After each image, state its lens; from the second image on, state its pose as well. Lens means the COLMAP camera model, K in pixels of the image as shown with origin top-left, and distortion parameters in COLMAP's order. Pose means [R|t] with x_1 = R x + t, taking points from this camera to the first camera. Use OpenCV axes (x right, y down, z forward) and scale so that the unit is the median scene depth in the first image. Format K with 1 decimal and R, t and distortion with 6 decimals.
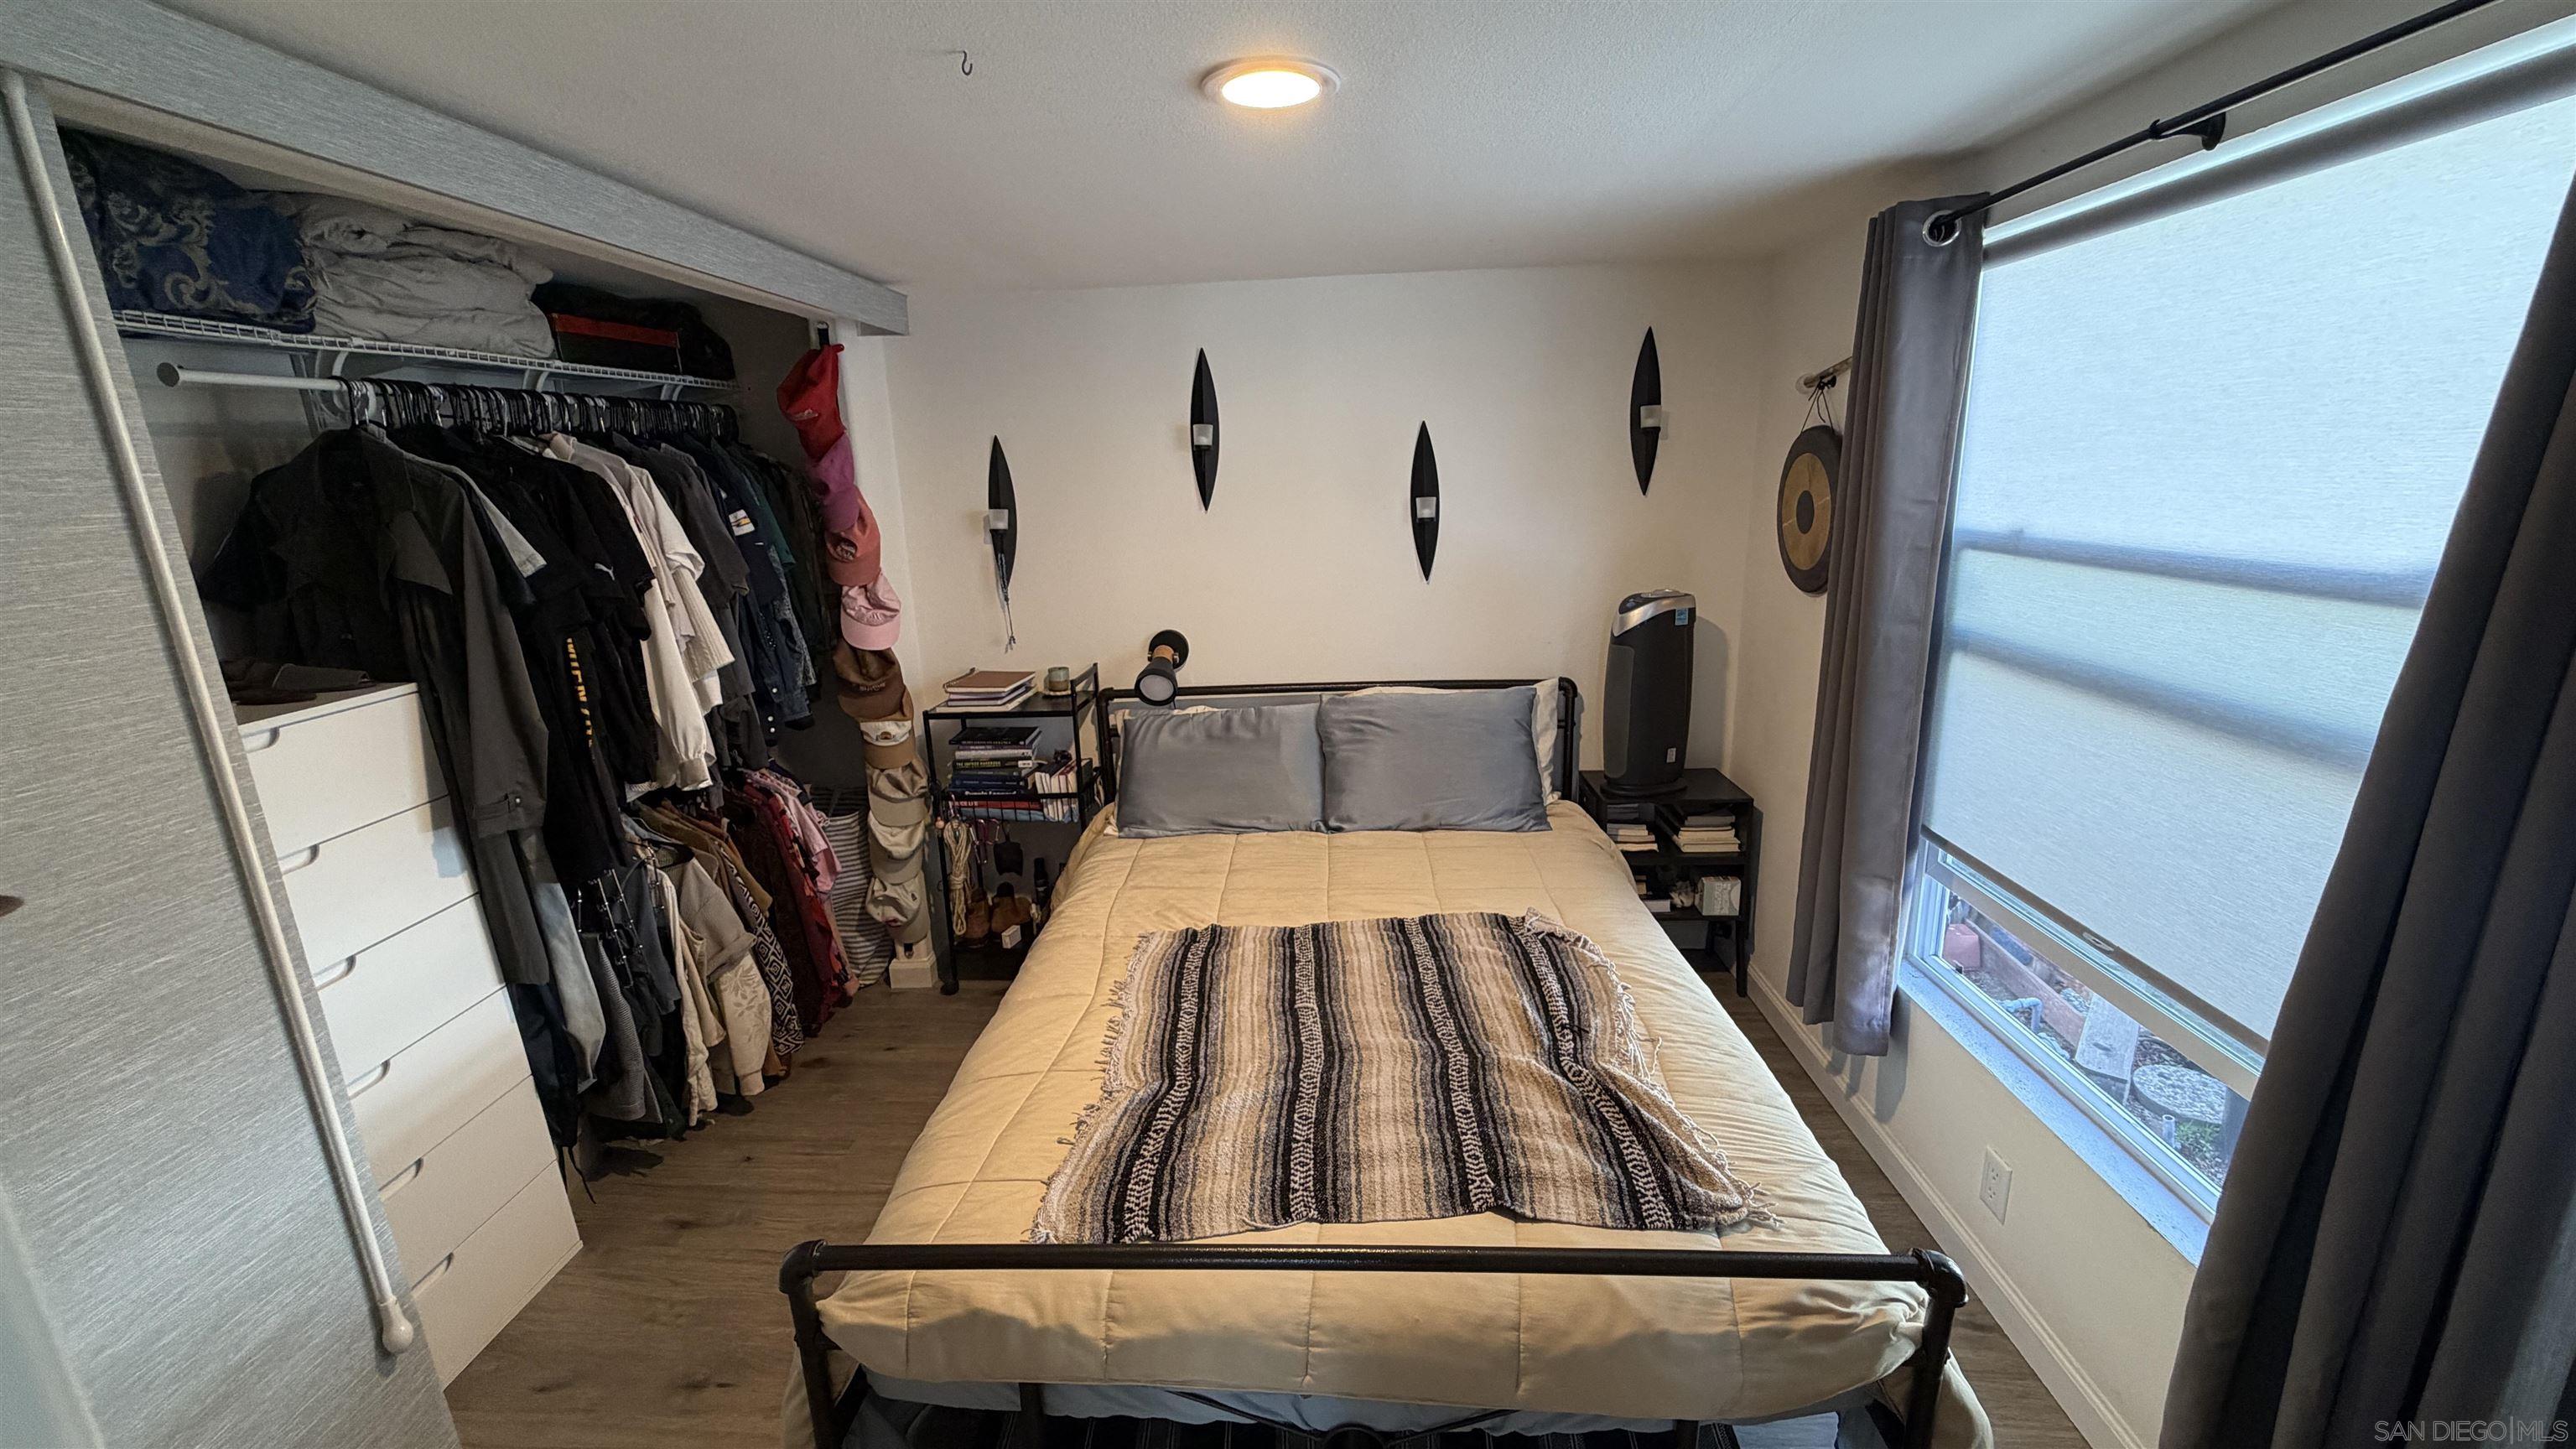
lens RADIAL K [[1023.1, 0, 1277.4], [0, 1023.1, 732.3], [0, 0, 1]] dist [0.000300, -0.000306]
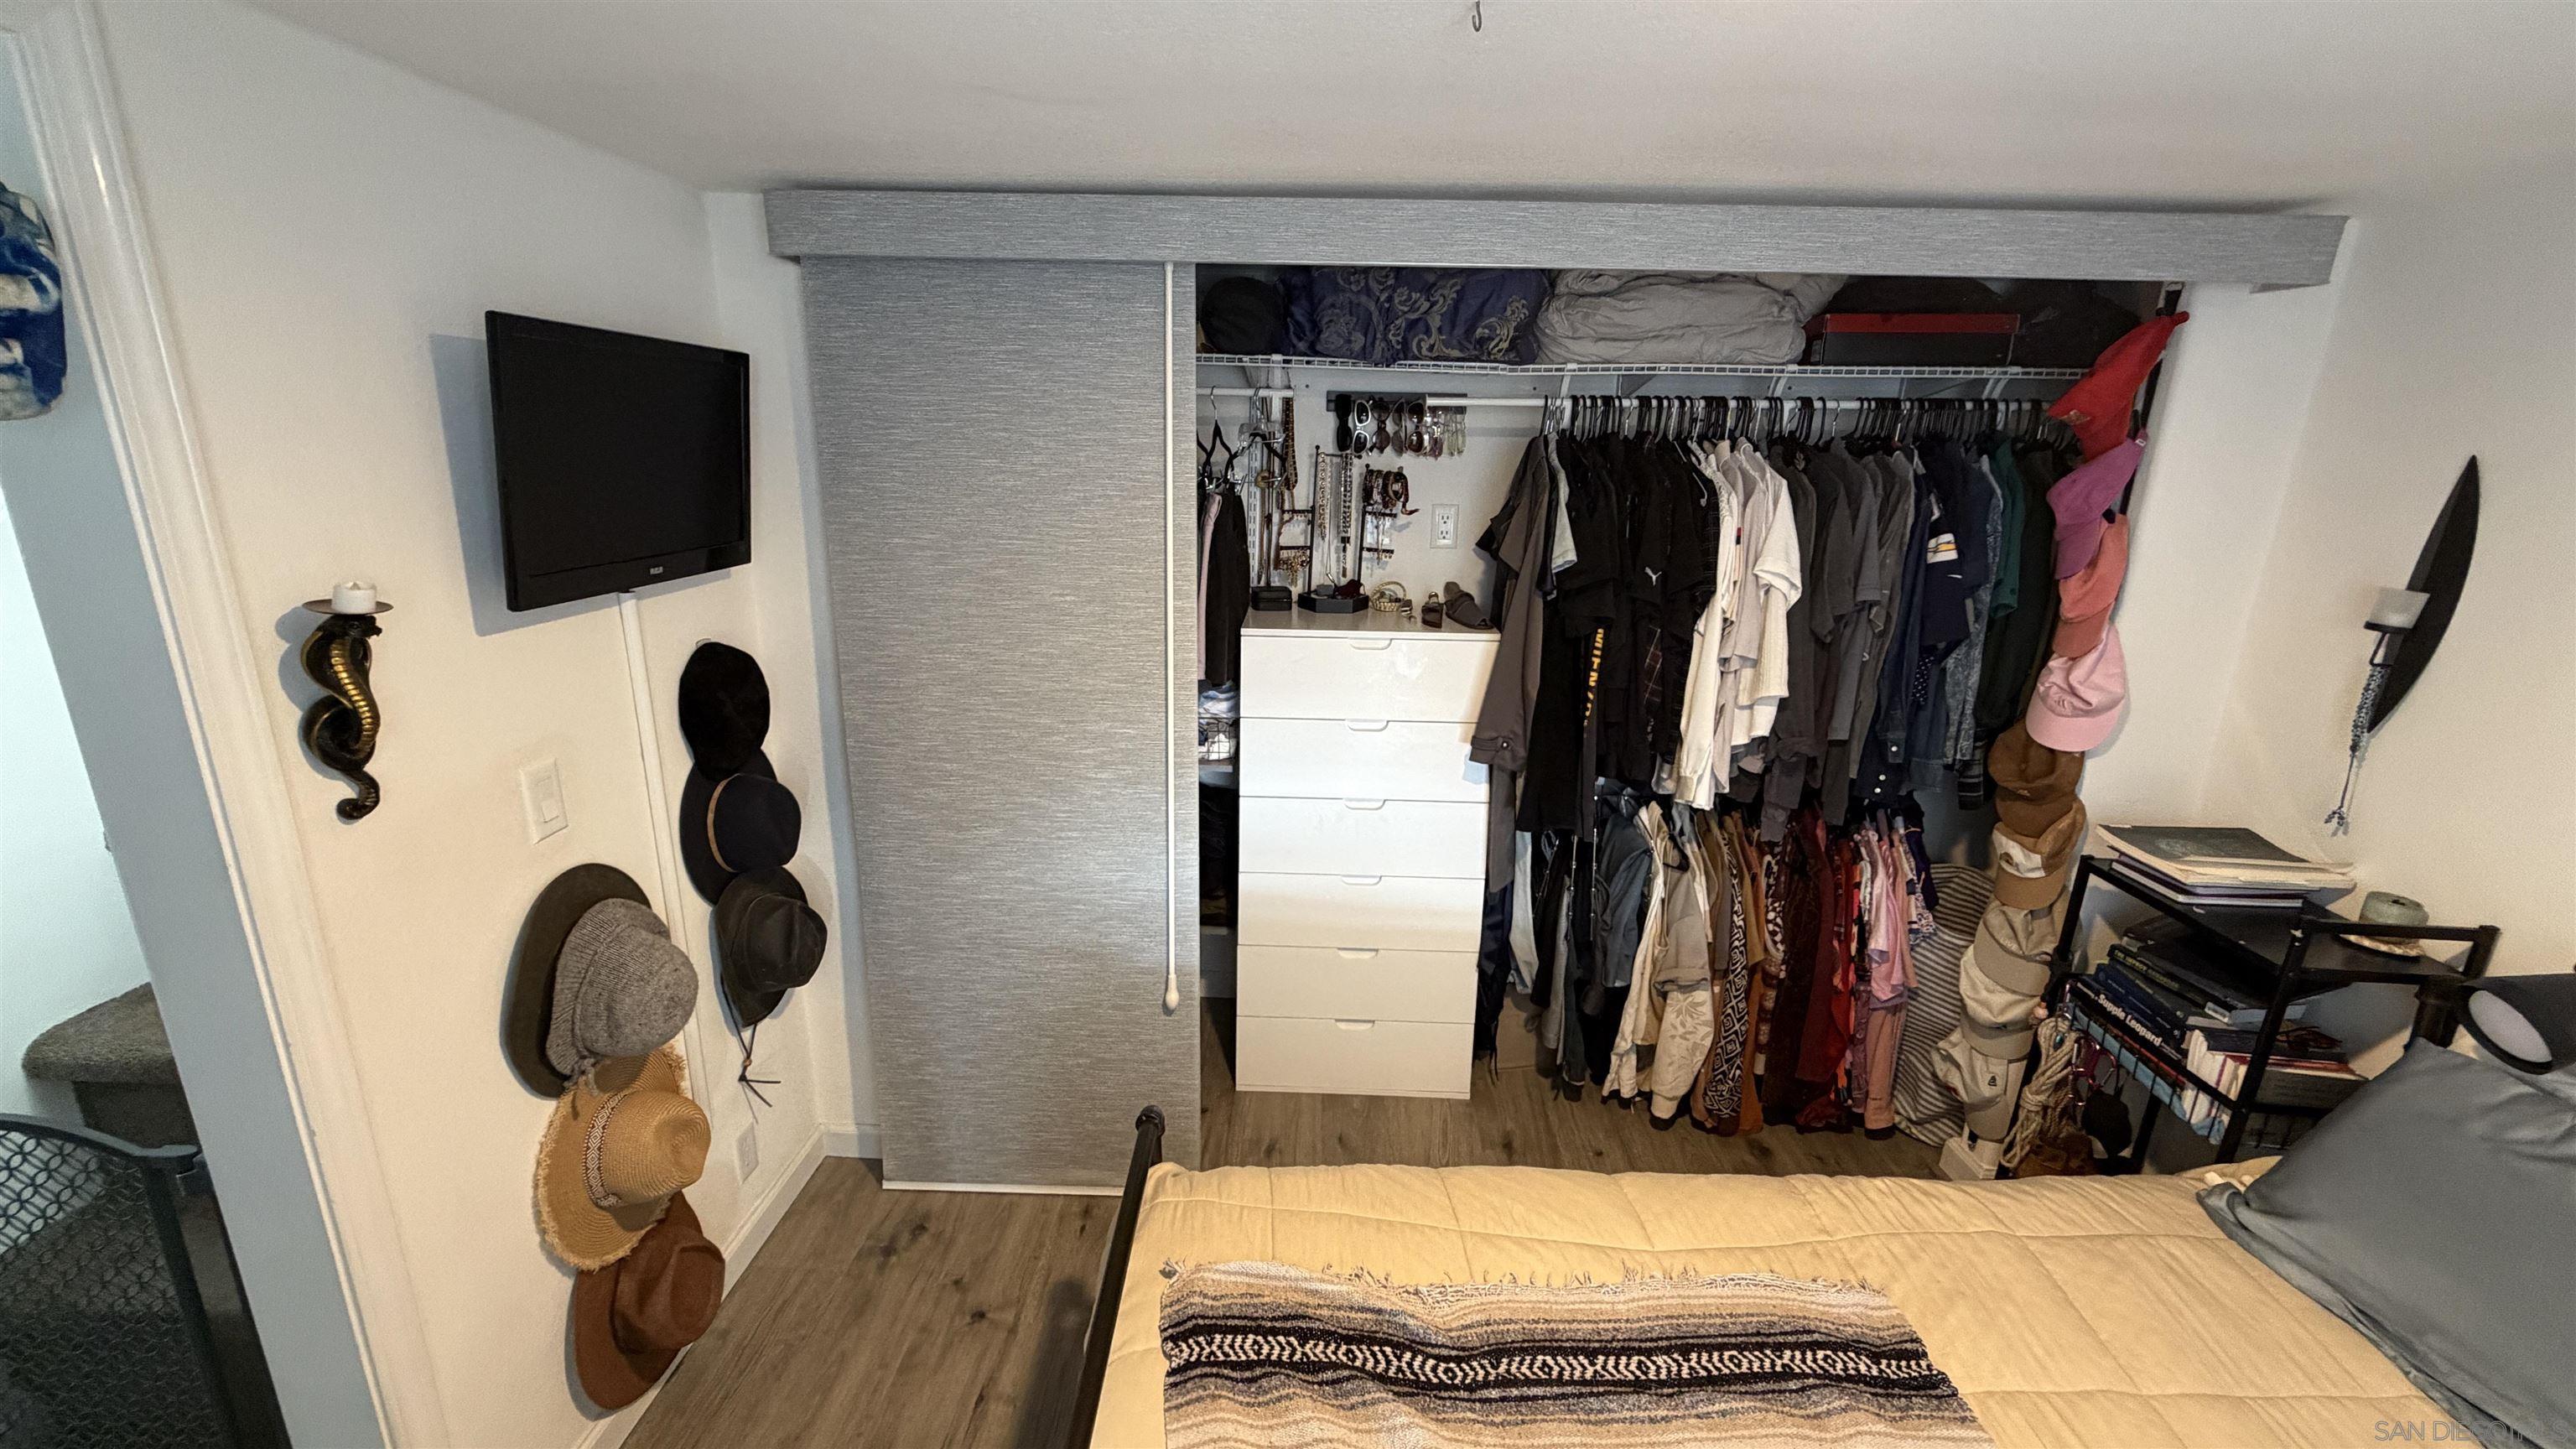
lens RADIAL K [[1023.1, 0, 1274.2], [0, 1023.1, 735.5], [0, 0, 1]] dist [0.000300, -0.000306]
pose [[0.026268, 0.309325, -0.950594, 0.348275], [-0.274240, 0.916669, 0.290707, -0.190990], [0.961302, 0.253055, 0.108909, 0.517285]]
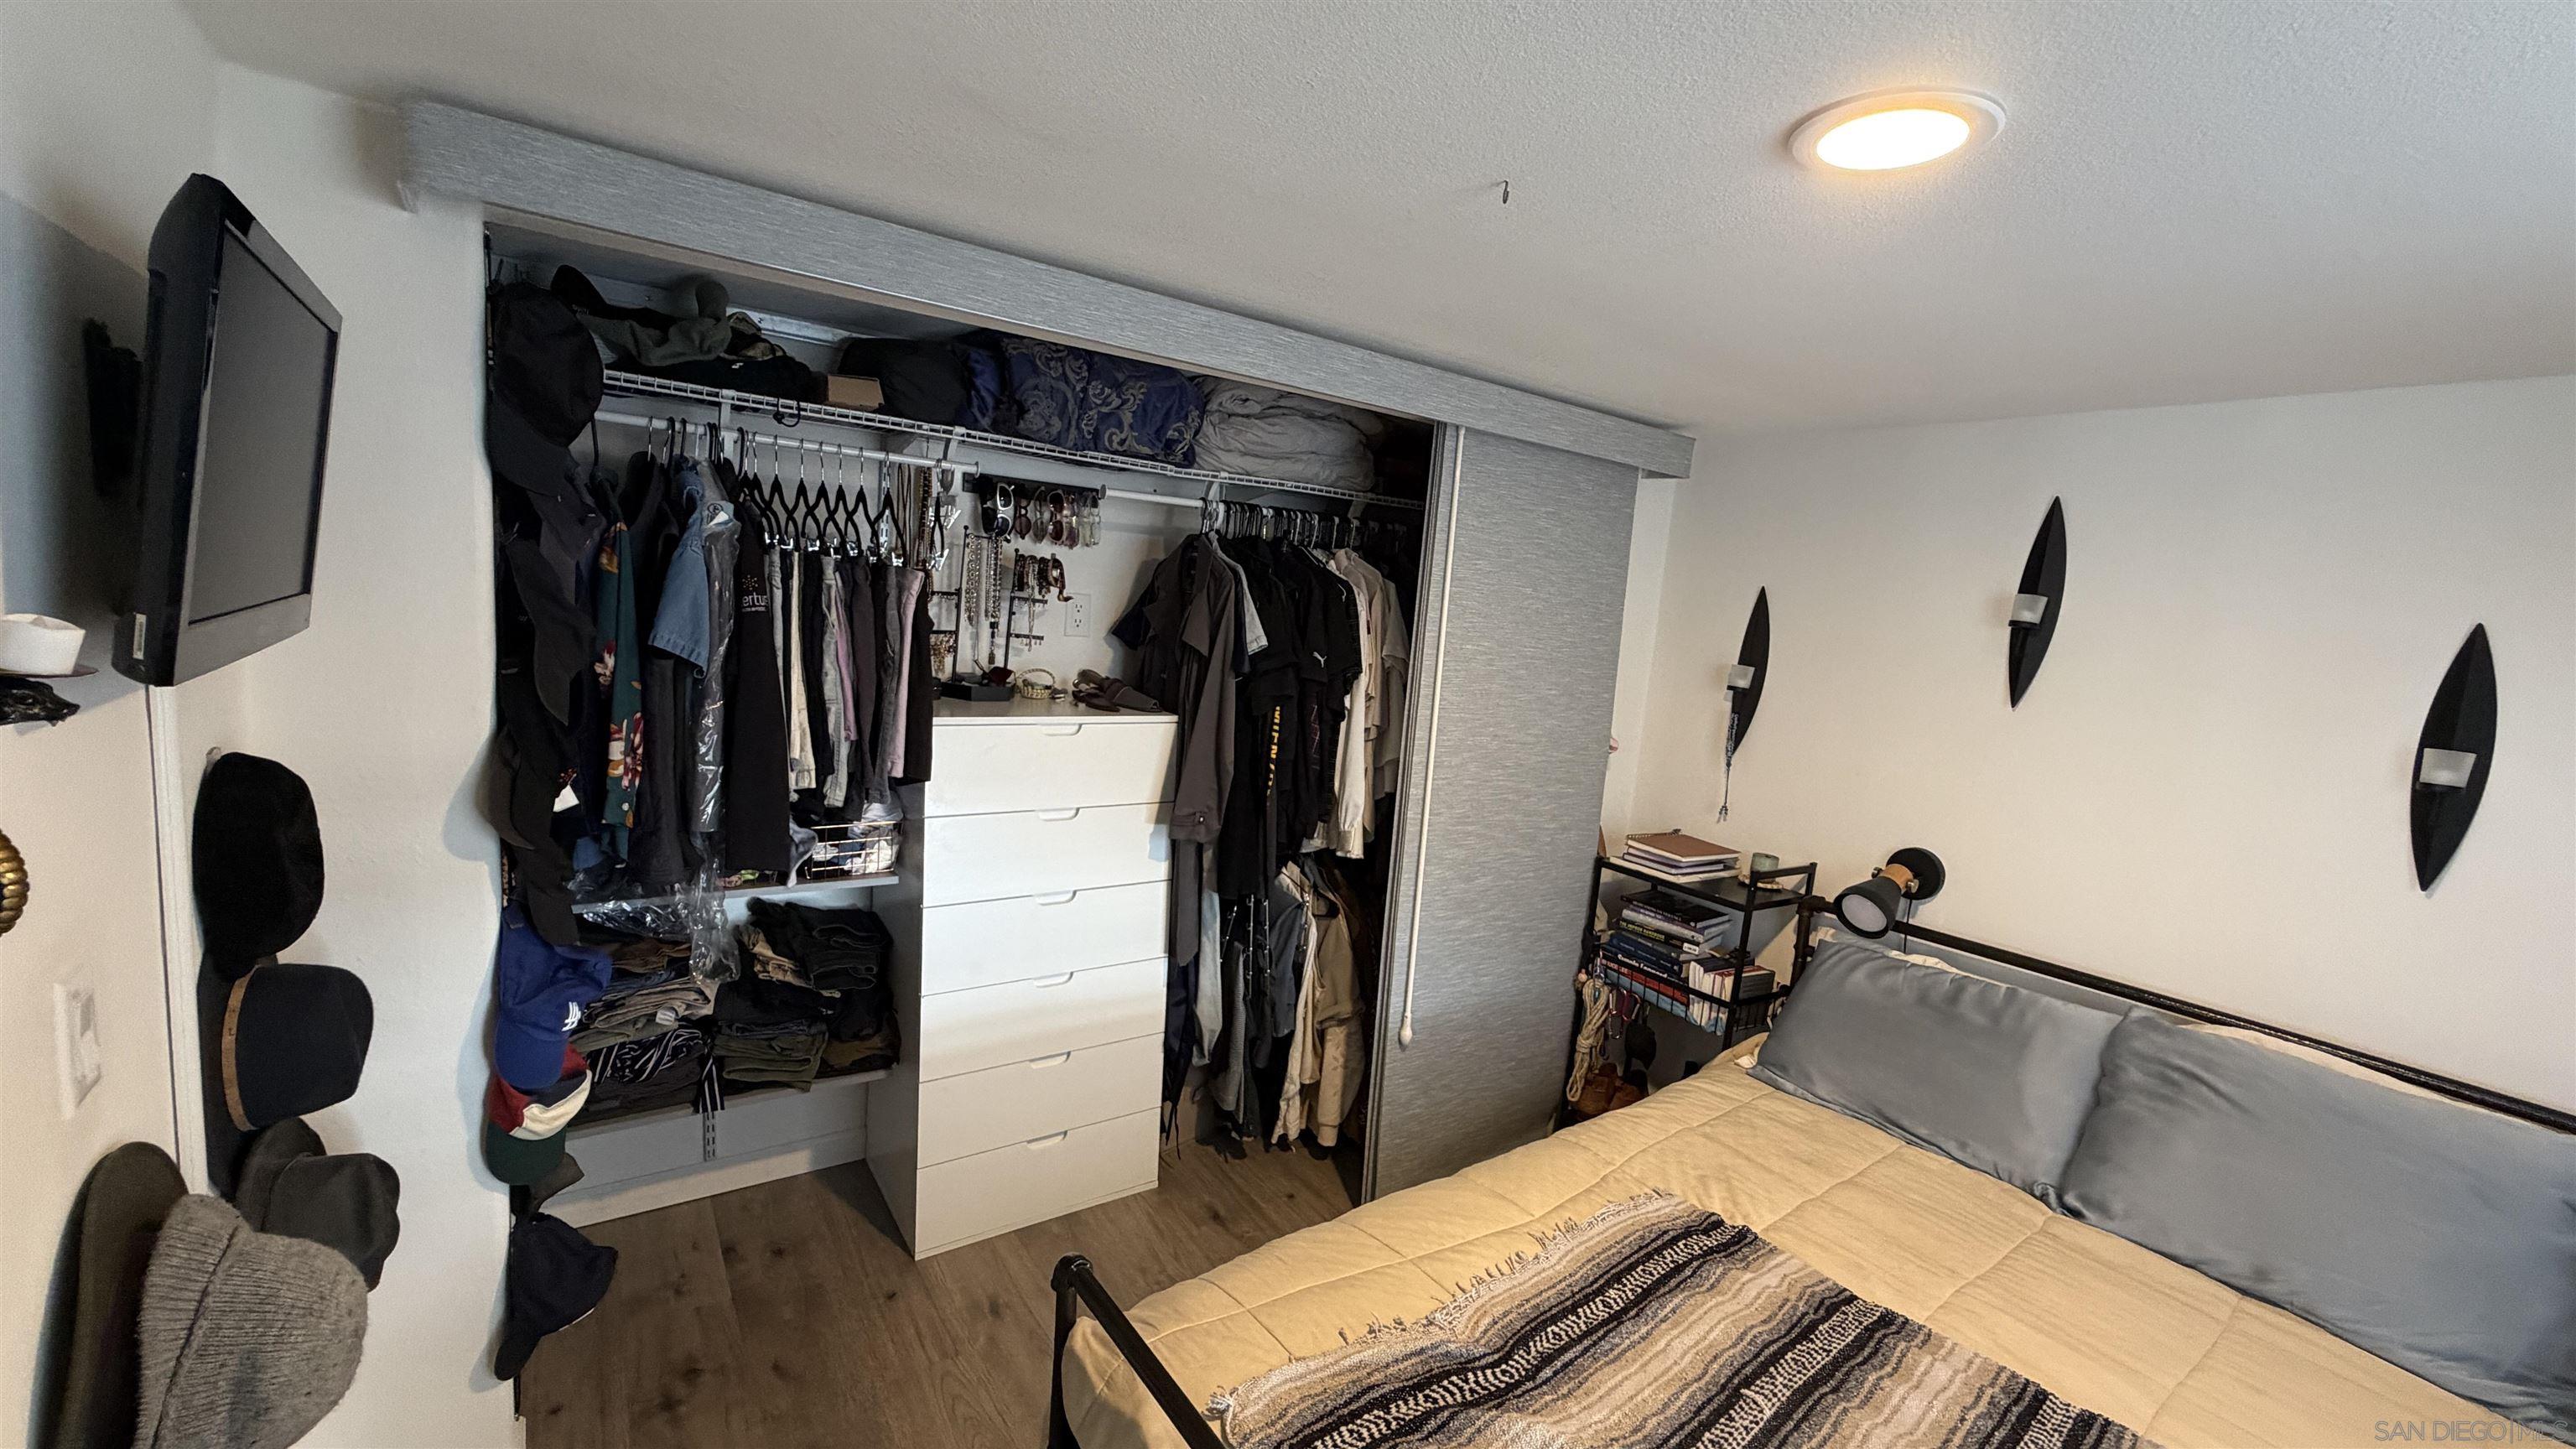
lens RADIAL K [[1023.1, 0, 1273.2], [0, 1023.1, 732.7], [0, 0, 1]] dist [0.000300, -0.000306]
pose [[0.615562, 0.193265, -0.764024, 0.229329], [-0.297925, 0.954588, 0.001436, -0.055597], [0.729606, 0.226737, 0.645187, 0.187817]]
